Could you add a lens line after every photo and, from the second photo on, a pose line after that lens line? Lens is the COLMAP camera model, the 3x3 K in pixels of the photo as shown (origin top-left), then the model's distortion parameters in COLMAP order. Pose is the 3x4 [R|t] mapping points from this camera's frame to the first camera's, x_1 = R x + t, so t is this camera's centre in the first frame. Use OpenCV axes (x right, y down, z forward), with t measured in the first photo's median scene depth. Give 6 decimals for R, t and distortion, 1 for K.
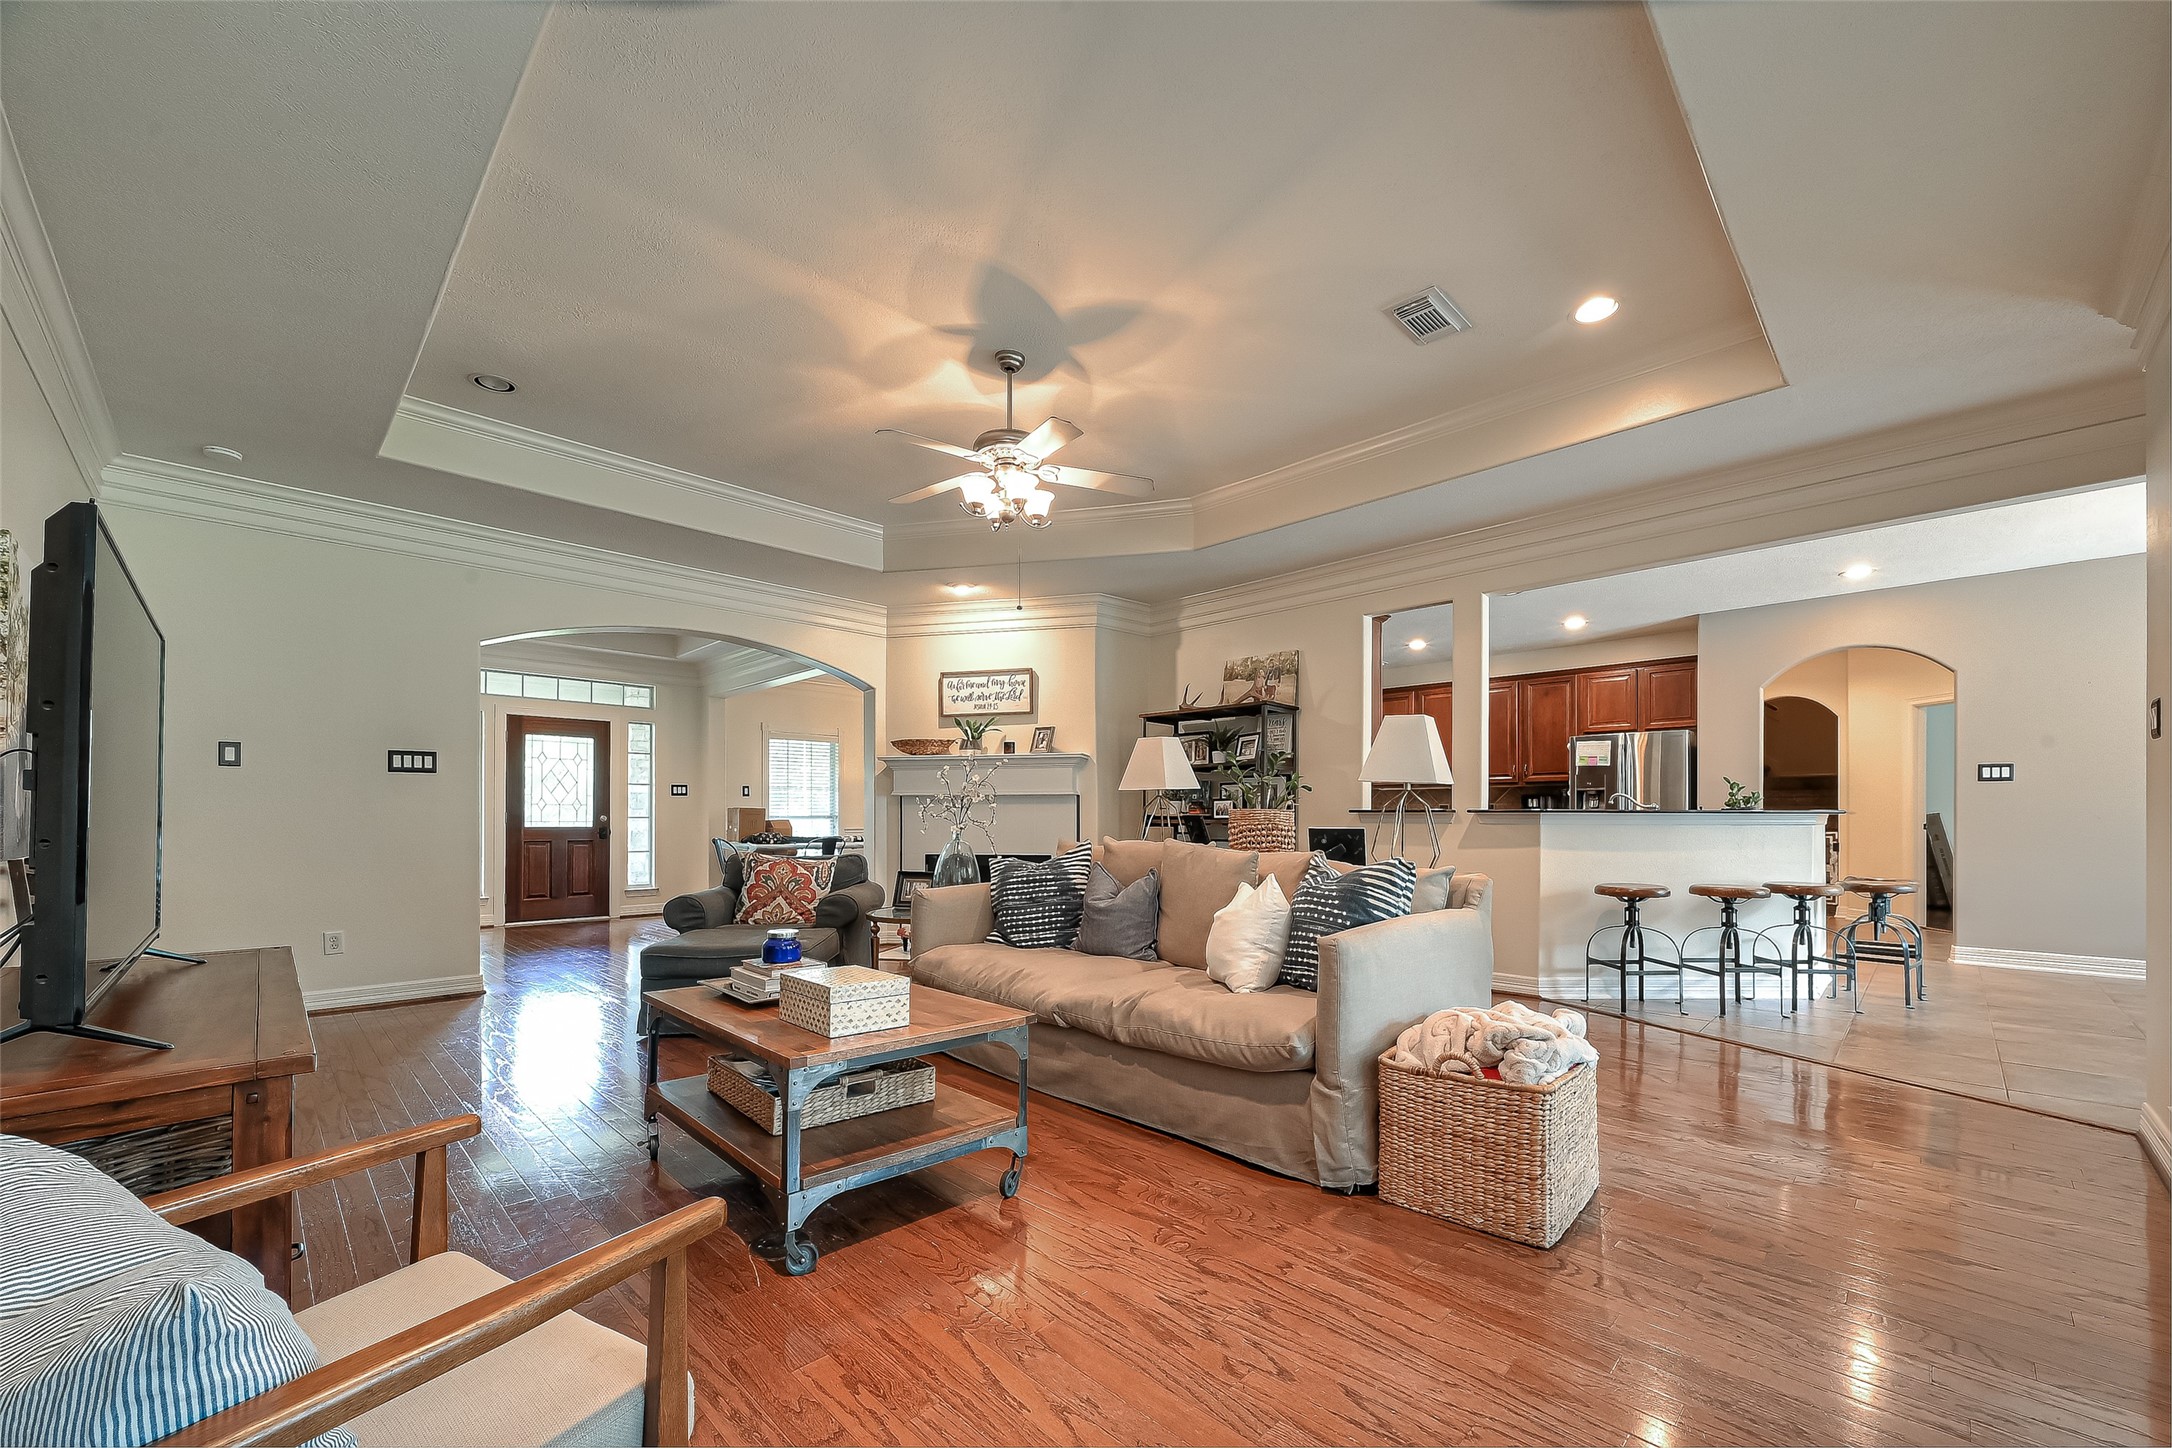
lens RADIAL K [[859.6, 0, 1101.2], [0, 859.6, 806.0], [0, 0, 1]] dist [0.000131, 0.000241]
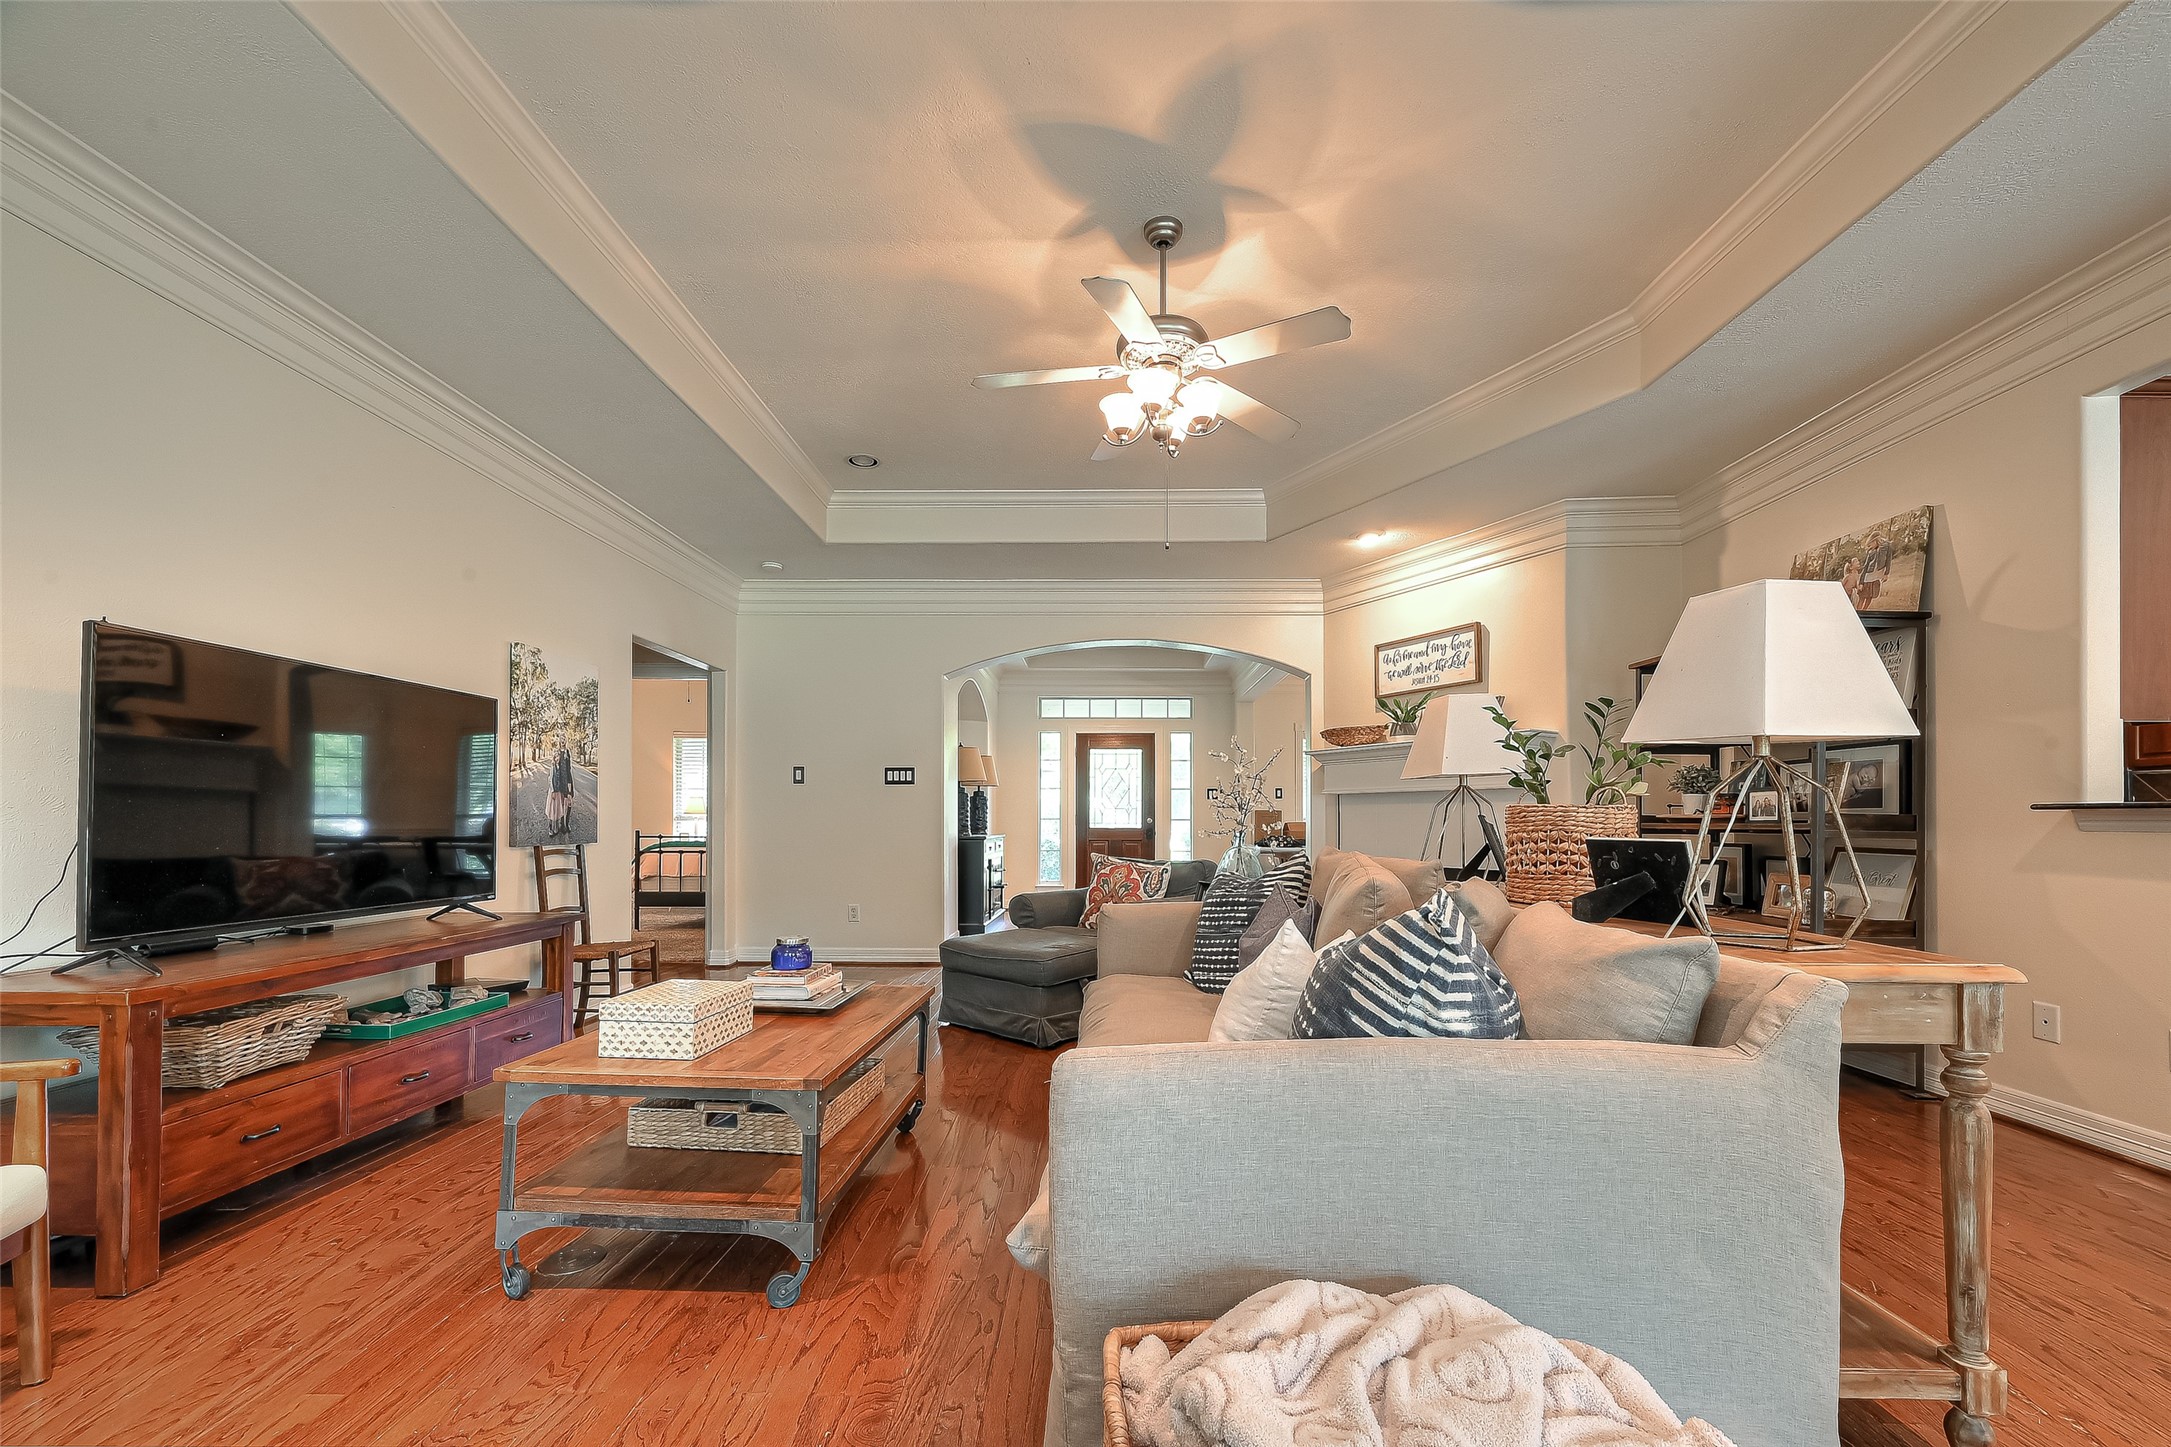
lens RADIAL K [[861.7, 0, 1092.6], [0, 861.7, 806.4], [0, 0, 1]] dist [-0.000281, -0.000156]
pose [[0.694684, -0.011312, -0.719227, 0.223074], [0.009540, 0.999933, -0.006513, 0.003300], [0.719252, -0.002337, 0.694745, 0.225623]]
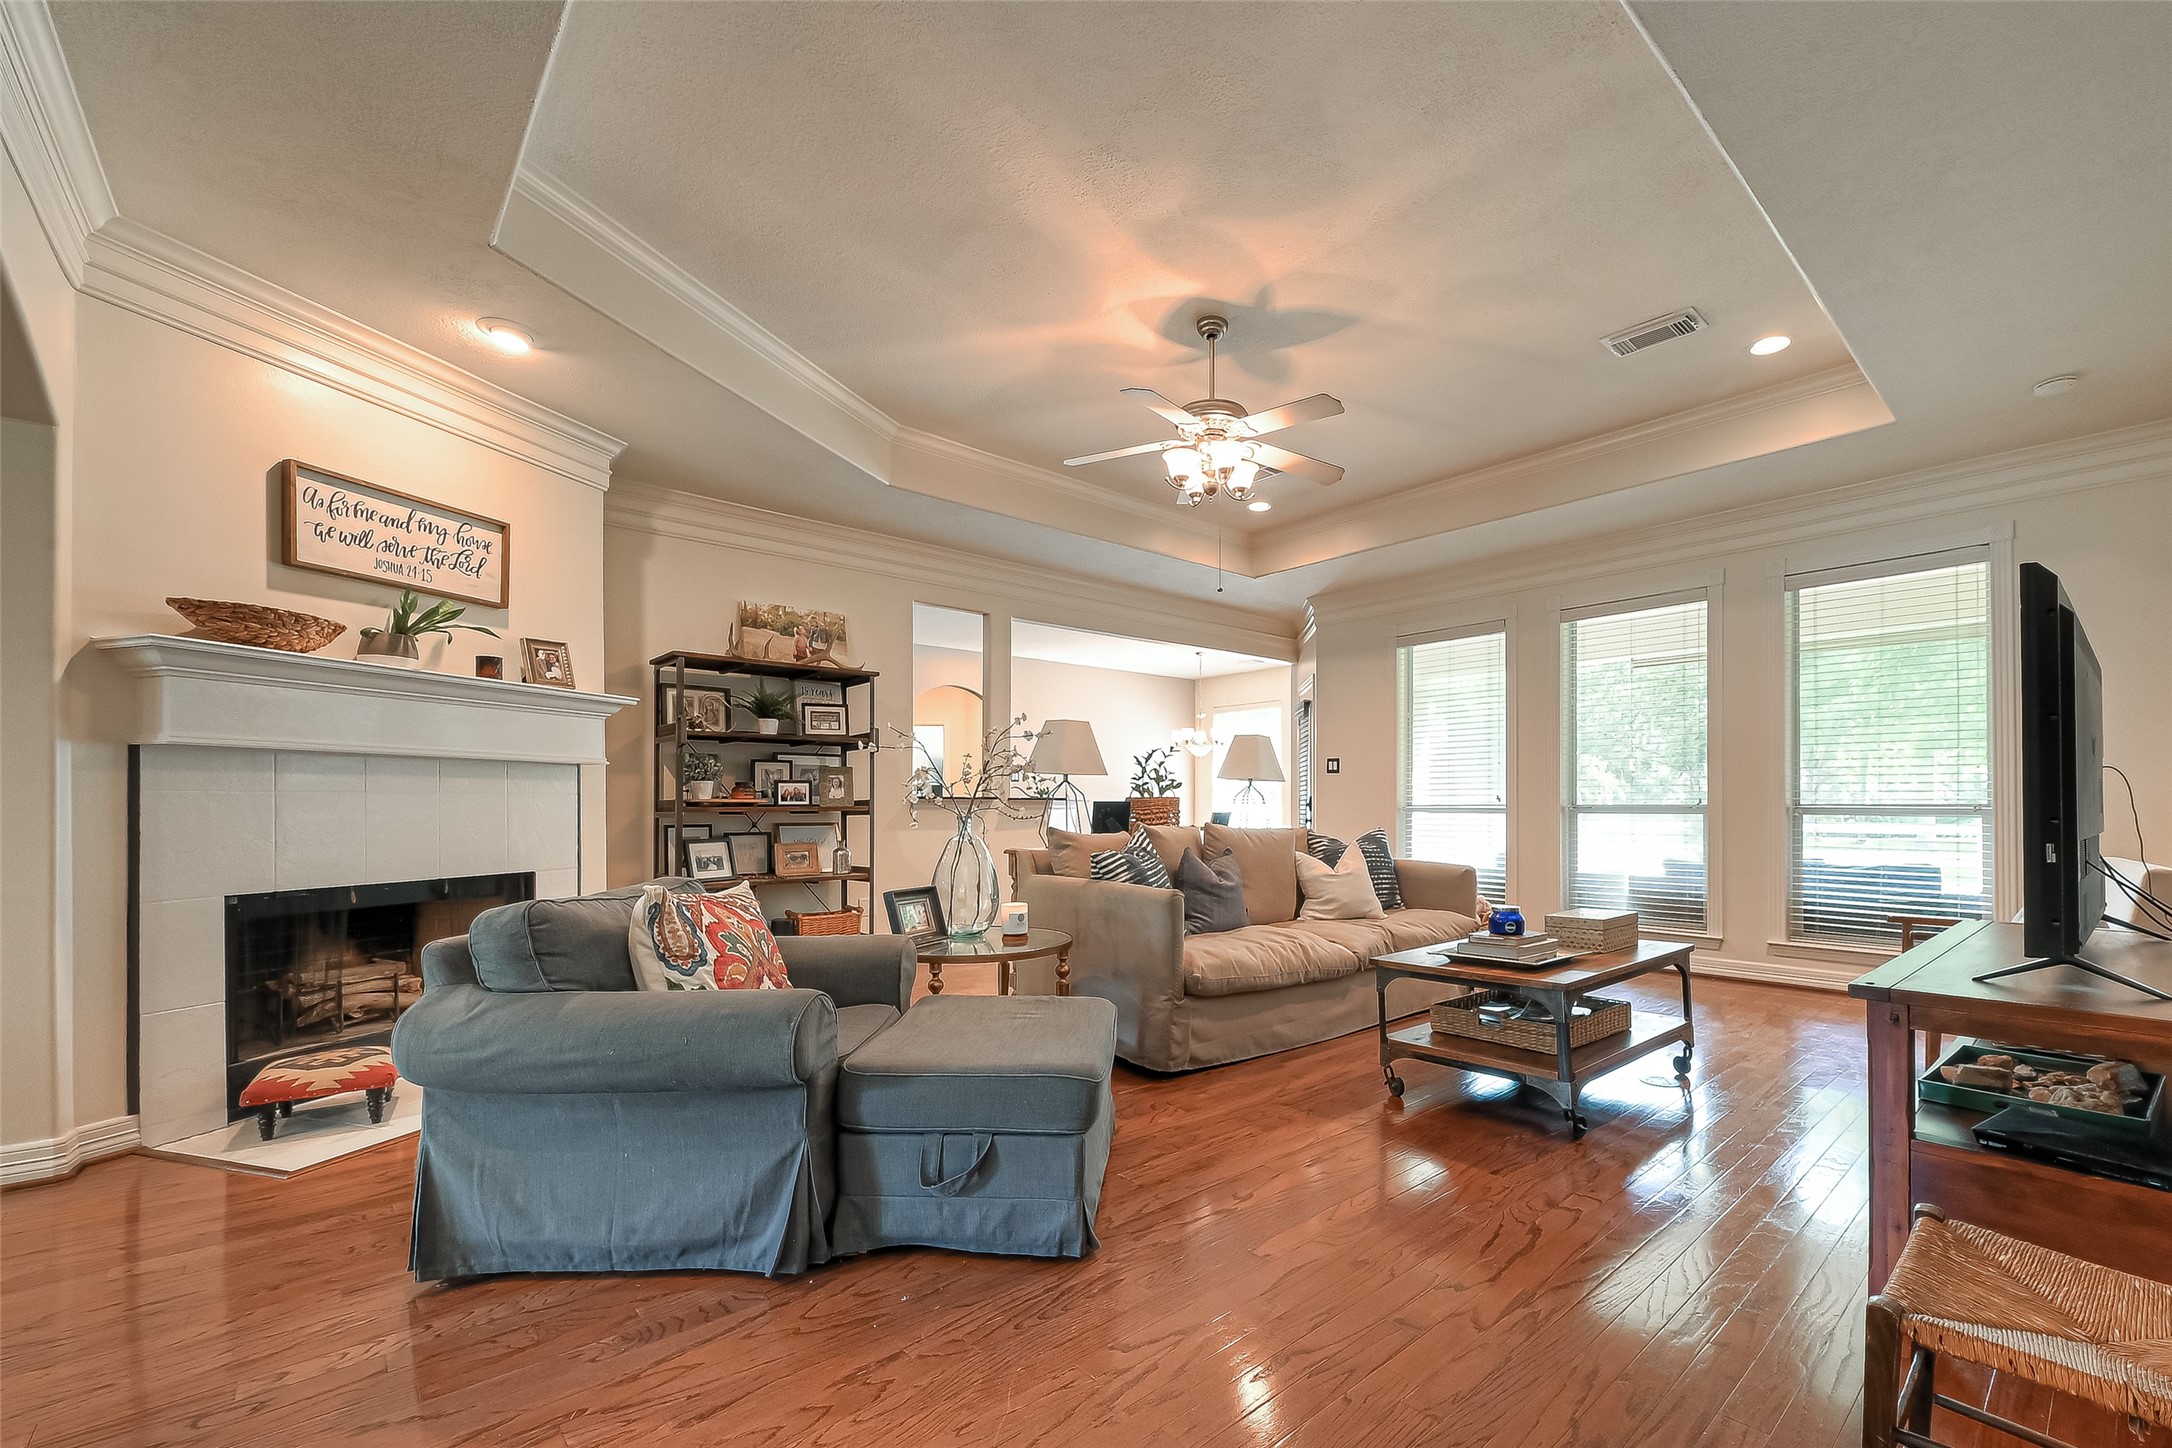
lens RADIAL K [[930.9, 0, 1165.1], [0, 930.9, 812.0], [0, 0, 1]] dist [0.000227, -0.000047]
pose [[0.044843, -0.003693, 0.998987, -0.633858], [-0.013633, 0.999898, 0.004308, 0.011354], [-0.998901, -0.013812, 0.044788, 0.549683]]
